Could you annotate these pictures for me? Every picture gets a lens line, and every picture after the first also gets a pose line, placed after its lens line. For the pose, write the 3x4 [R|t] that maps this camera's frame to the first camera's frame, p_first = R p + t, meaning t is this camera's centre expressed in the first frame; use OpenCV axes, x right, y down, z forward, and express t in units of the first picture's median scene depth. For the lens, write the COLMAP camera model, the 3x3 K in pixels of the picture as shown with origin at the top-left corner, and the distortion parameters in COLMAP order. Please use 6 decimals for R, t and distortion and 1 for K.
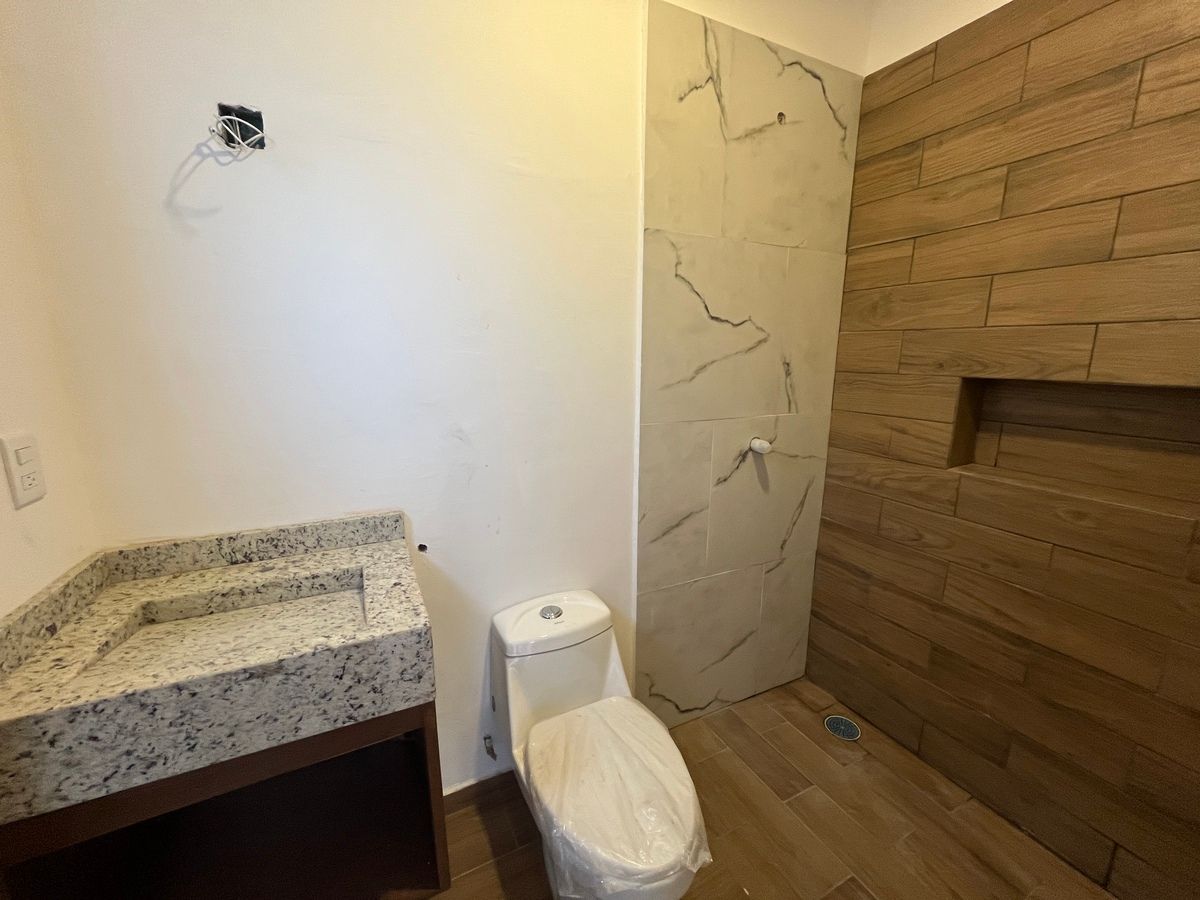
lens RADIAL K [[487.0, 0, 600.7], [0, 487.0, 451.4], [0, 0, 1]] dist [-0.002304, -0.000400]
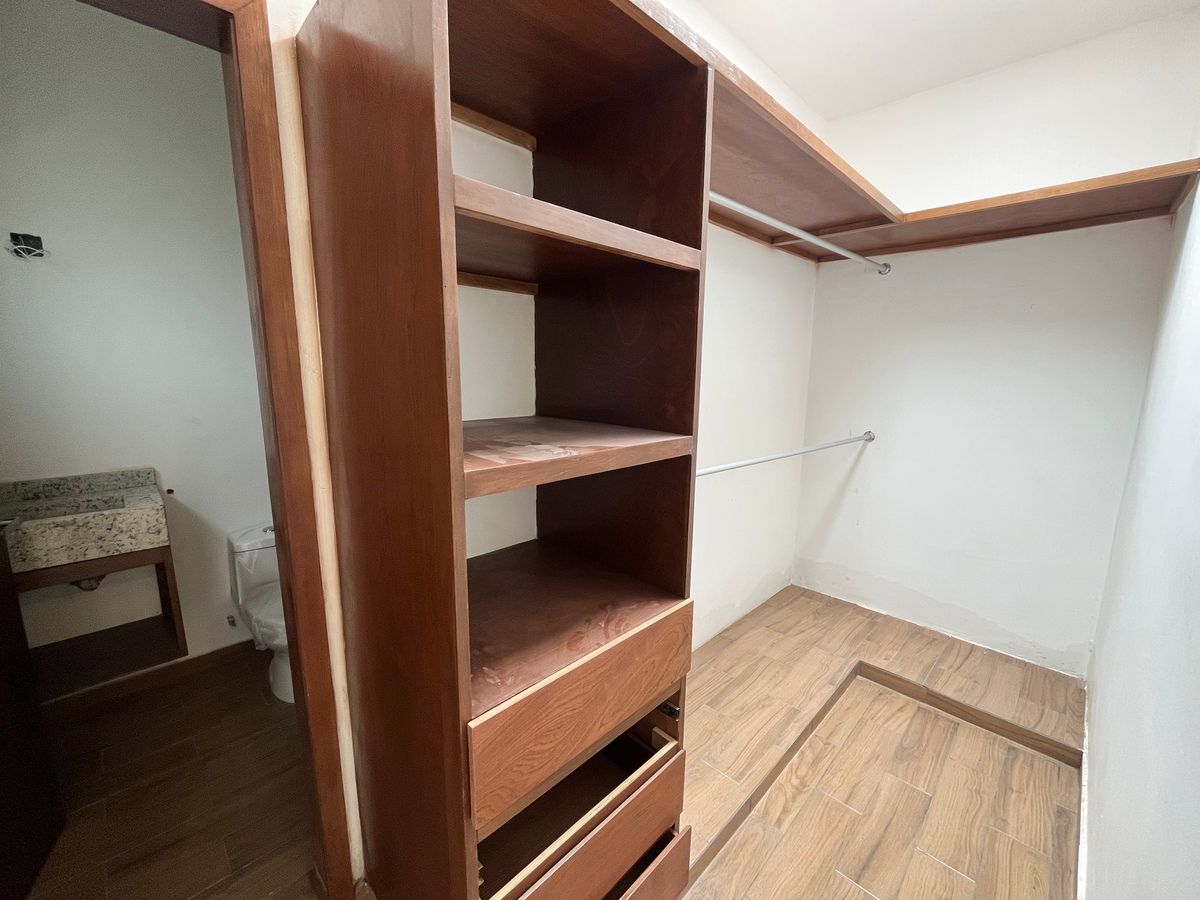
lens RADIAL K [[487.0, 0, 600.7], [0, 487.0, 451.4], [0, 0, 1]] dist [-0.002304, -0.000400]
pose [[0.949904, -0.051421, 0.308283, 0.792938], [0.058473, 0.998195, -0.013675, 0.270393], [-0.307023, 0.031016, 0.951196, -1.548678]]
